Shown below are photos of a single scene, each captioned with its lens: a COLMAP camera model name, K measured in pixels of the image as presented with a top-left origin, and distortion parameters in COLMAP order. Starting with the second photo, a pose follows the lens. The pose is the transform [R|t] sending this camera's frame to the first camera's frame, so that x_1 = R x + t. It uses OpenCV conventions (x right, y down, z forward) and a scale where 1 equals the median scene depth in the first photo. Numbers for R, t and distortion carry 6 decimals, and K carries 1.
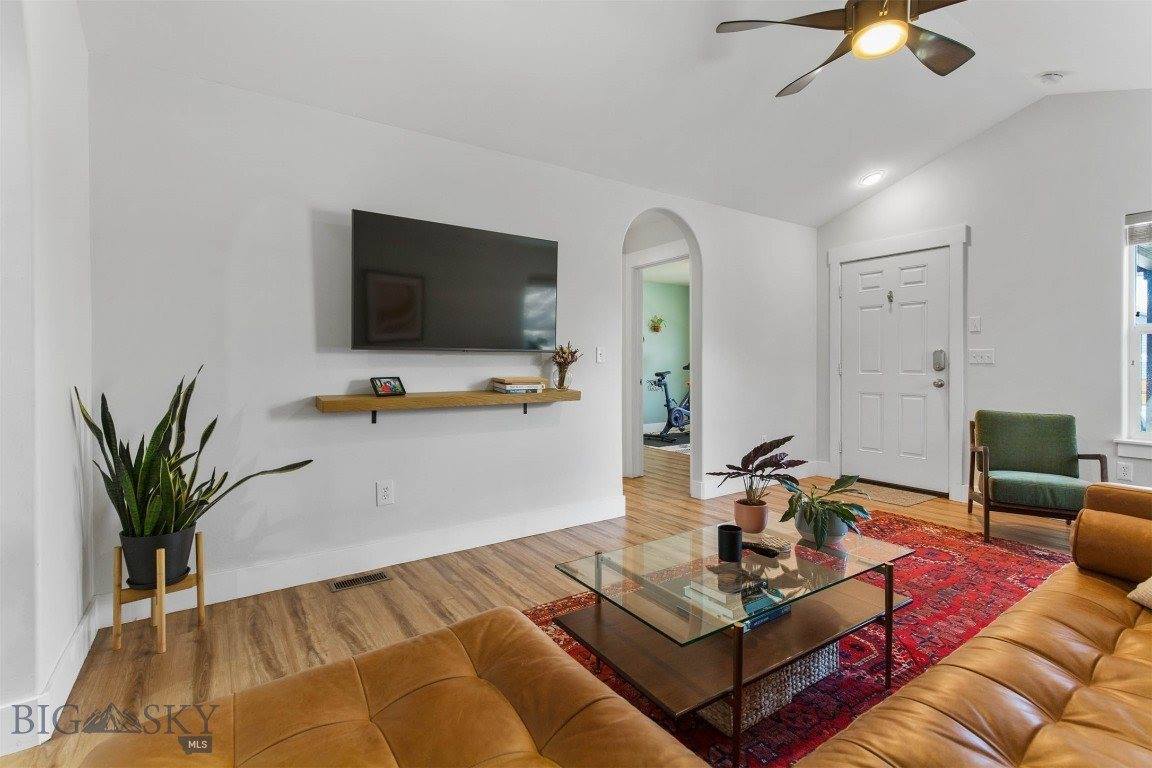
lens RADIAL K [[519.5, 0, 574.3], [0, 519.5, 365.0], [0, 0, 1]] dist [0.004819, 0.000587]
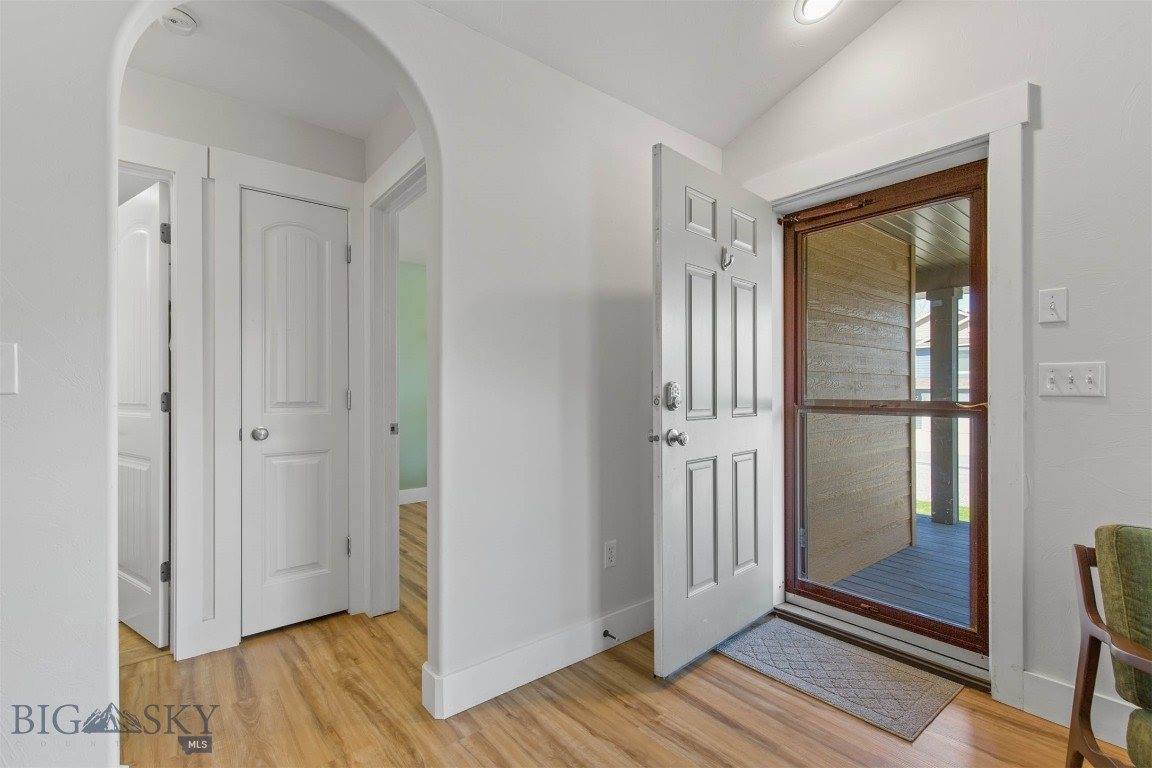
lens RADIAL K [[519.5, 0, 574.5], [0, 519.5, 389.8], [0, 0, 1]] dist [0.004819, 0.000587]
pose [[0.995355, 0.006324, 0.096063, 0.327219], [-0.005592, 0.999953, -0.007885, -0.001363], [-0.096109, 0.007311, 0.995344, 0.601100]]
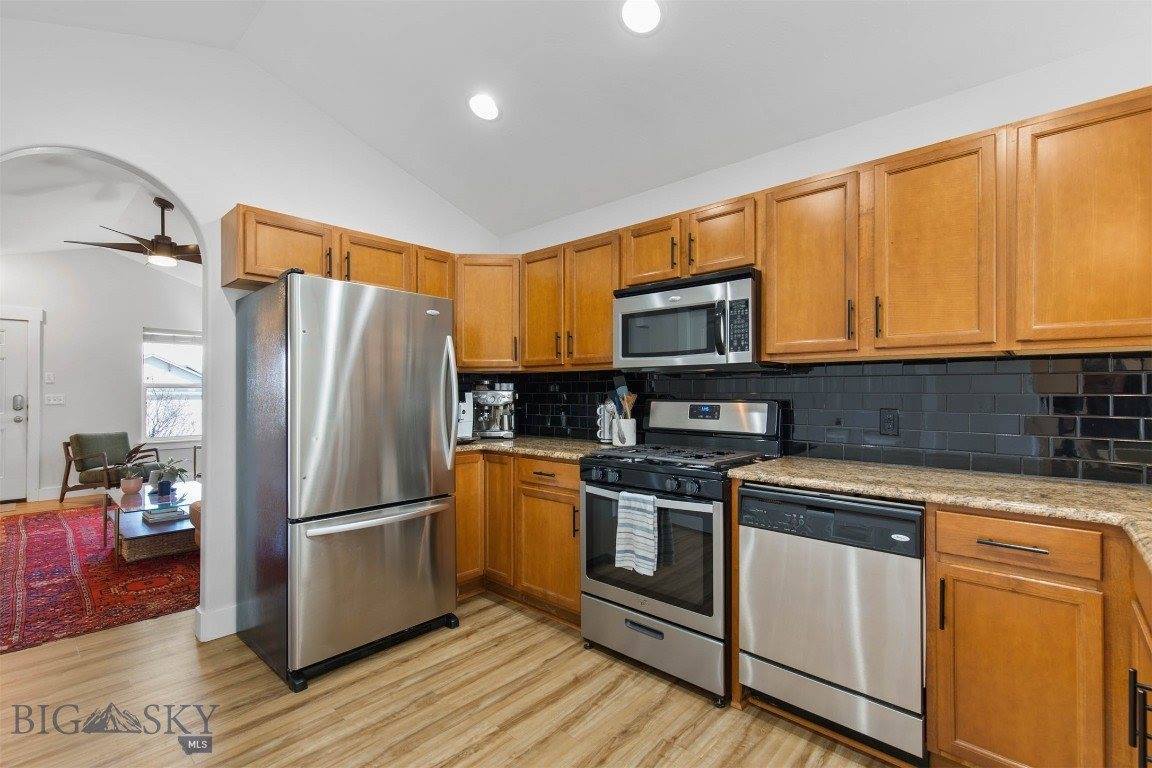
lens RADIAL K [[519.5, 0, 579.0], [0, 519.5, 386.4], [0, 0, 1]] dist [0.004819, 0.000587]
pose [[-0.239258, 0.013251, 0.970866, -1.032812], [0.001476, 0.999911, -0.013284, -0.032946], [-0.970955, -0.001745, -0.239256, -0.107649]]
